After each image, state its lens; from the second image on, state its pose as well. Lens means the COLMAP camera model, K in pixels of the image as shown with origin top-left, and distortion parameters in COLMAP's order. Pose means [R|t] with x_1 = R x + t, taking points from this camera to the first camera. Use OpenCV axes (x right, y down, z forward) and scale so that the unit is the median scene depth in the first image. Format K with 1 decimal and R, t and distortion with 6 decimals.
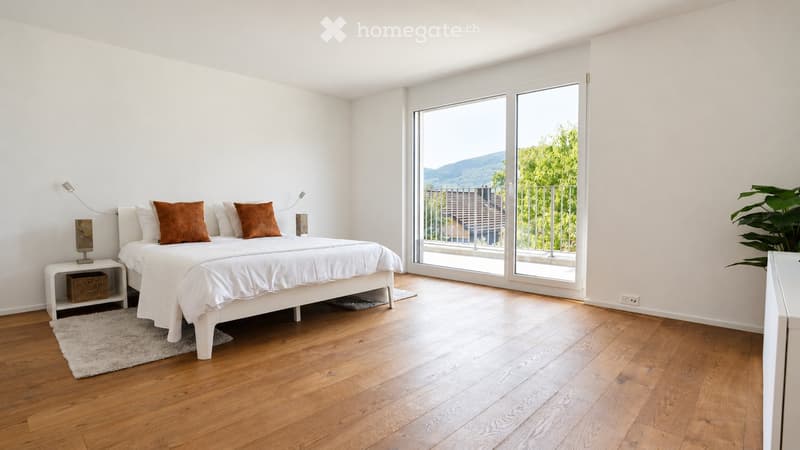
lens RADIAL K [[397.9, 0, 395.0], [0, 397.9, 222.4], [0, 0, 1]] dist [-0.015649, -0.000145]
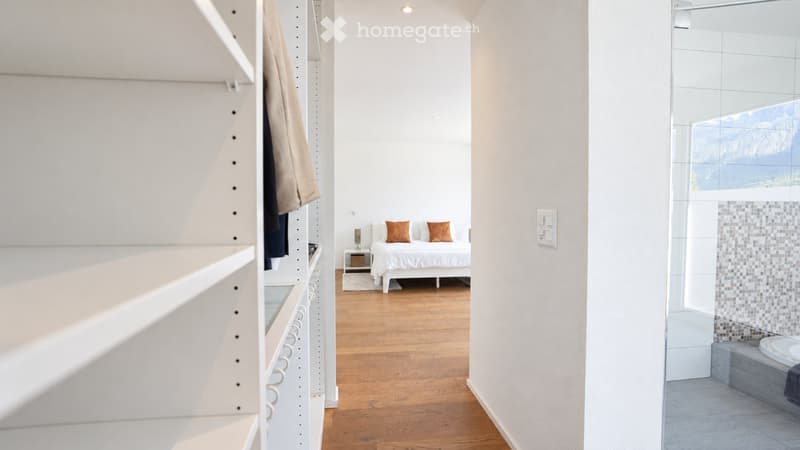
lens RADIAL K [[397.9, 0, 404.1], [0, 397.9, 225.0], [0, 0, 1]] dist [-0.015649, -0.000145]
pose [[0.794736, 0.028601, -0.606281, 0.723697], [-0.033859, 0.999423, 0.002764, -0.045046], [0.606010, 0.018331, 0.795246, -0.570947]]
